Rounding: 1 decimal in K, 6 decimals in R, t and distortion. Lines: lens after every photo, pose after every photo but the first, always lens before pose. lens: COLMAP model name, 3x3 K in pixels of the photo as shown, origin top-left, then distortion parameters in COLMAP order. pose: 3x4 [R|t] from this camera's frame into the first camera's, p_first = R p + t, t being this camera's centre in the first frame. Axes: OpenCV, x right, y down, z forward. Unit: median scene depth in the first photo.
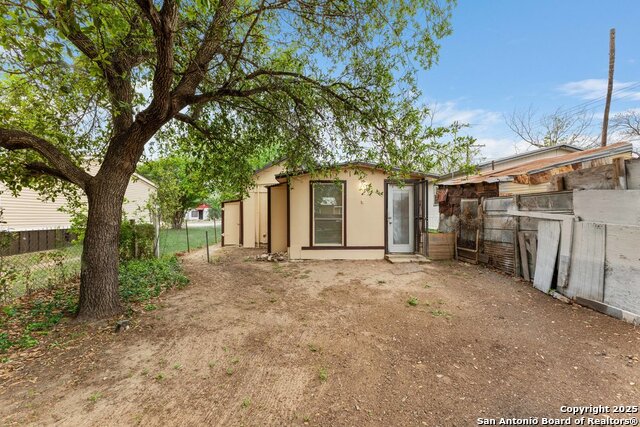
lens RADIAL K [[264.7, 0, 319.4], [0, 264.7, 209.8], [0, 0, 1]] dist [0.003884, 0.000033]
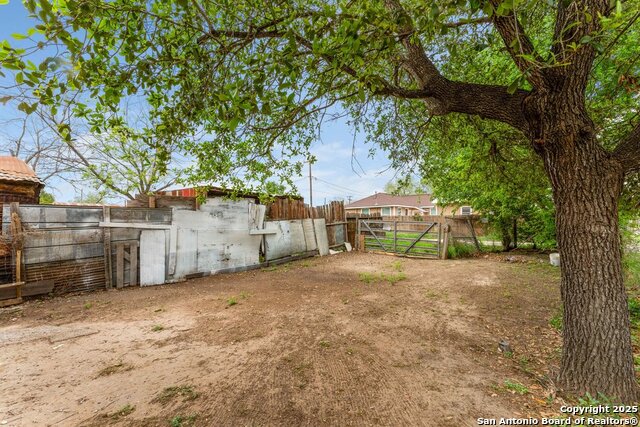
lens RADIAL K [[264.7, 0, 319.4], [0, 264.7, 209.8], [0, 0, 1]] dist [0.003884, 0.000033]
pose [[-0.776875, 0.038469, 0.628478, -0.702594], [0.003408, 0.998374, -0.056898, 0.021836], [-0.629646, -0.042060, -0.775743, 1.768941]]
